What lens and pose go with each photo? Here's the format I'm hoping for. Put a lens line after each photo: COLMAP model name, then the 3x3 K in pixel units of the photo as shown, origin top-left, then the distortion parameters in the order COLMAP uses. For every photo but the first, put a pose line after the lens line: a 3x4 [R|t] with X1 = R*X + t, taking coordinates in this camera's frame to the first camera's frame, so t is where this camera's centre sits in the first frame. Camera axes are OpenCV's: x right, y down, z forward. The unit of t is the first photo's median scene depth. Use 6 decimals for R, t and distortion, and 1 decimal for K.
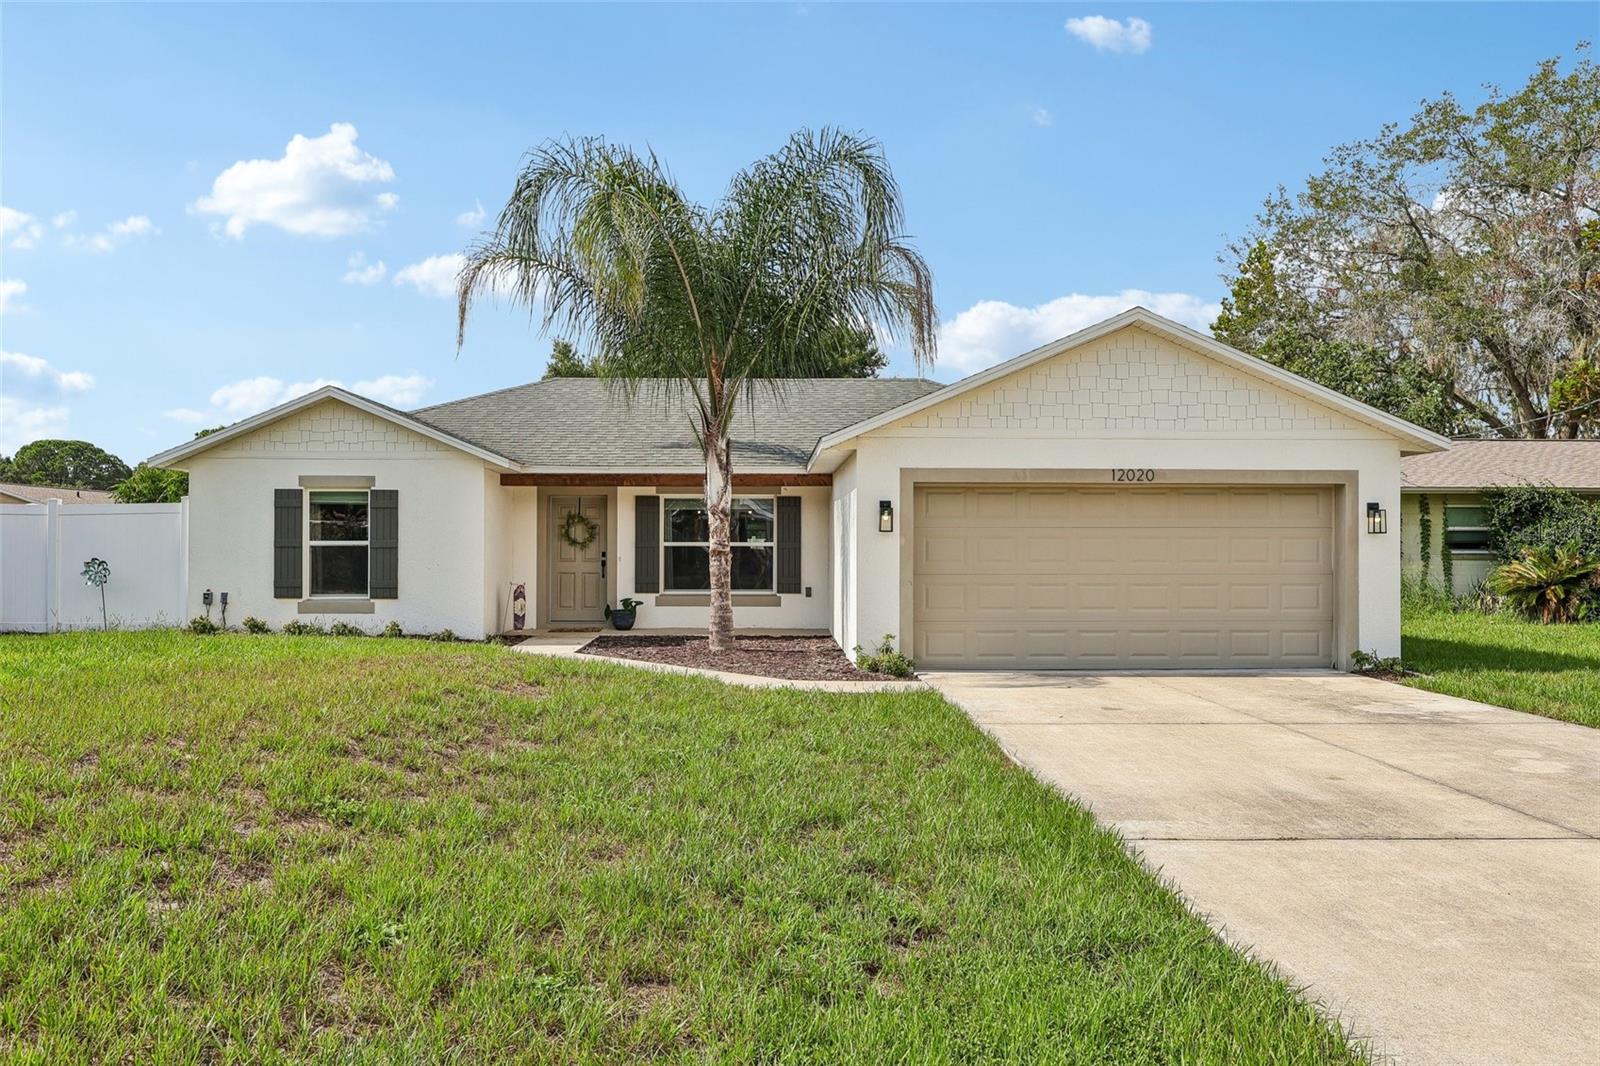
lens RADIAL K [[1236.6, 0, 800.0], [0, 1236.6, 533.0], [0, 0, 1]] dist [-0.004675, -0.000483]
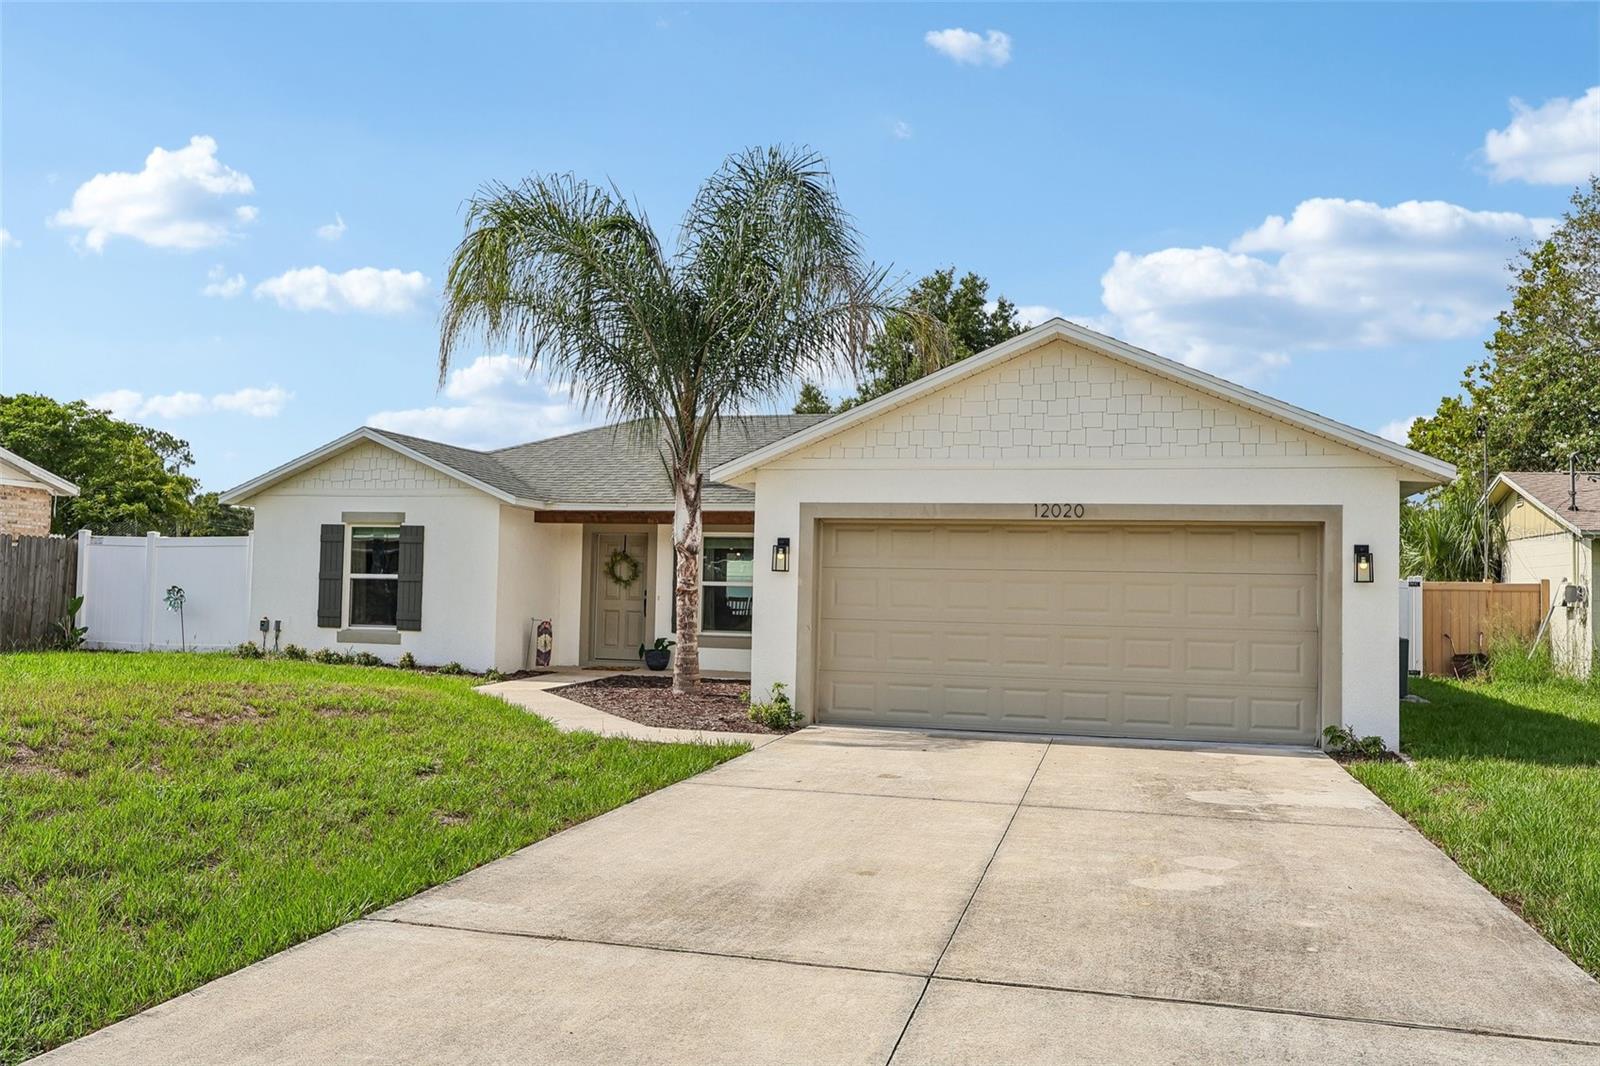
lens RADIAL K [[1252.1, 0, 800.0], [0, 1252.1, 533.0], [0, 0, 1]] dist [-0.002295, 0.002225]
pose [[0.958473, 0.006323, -0.285113, 0.280823], [-0.016675, 0.999286, -0.033895, 0.001512], [0.284695, 0.037241, 0.957894, 0.084850]]
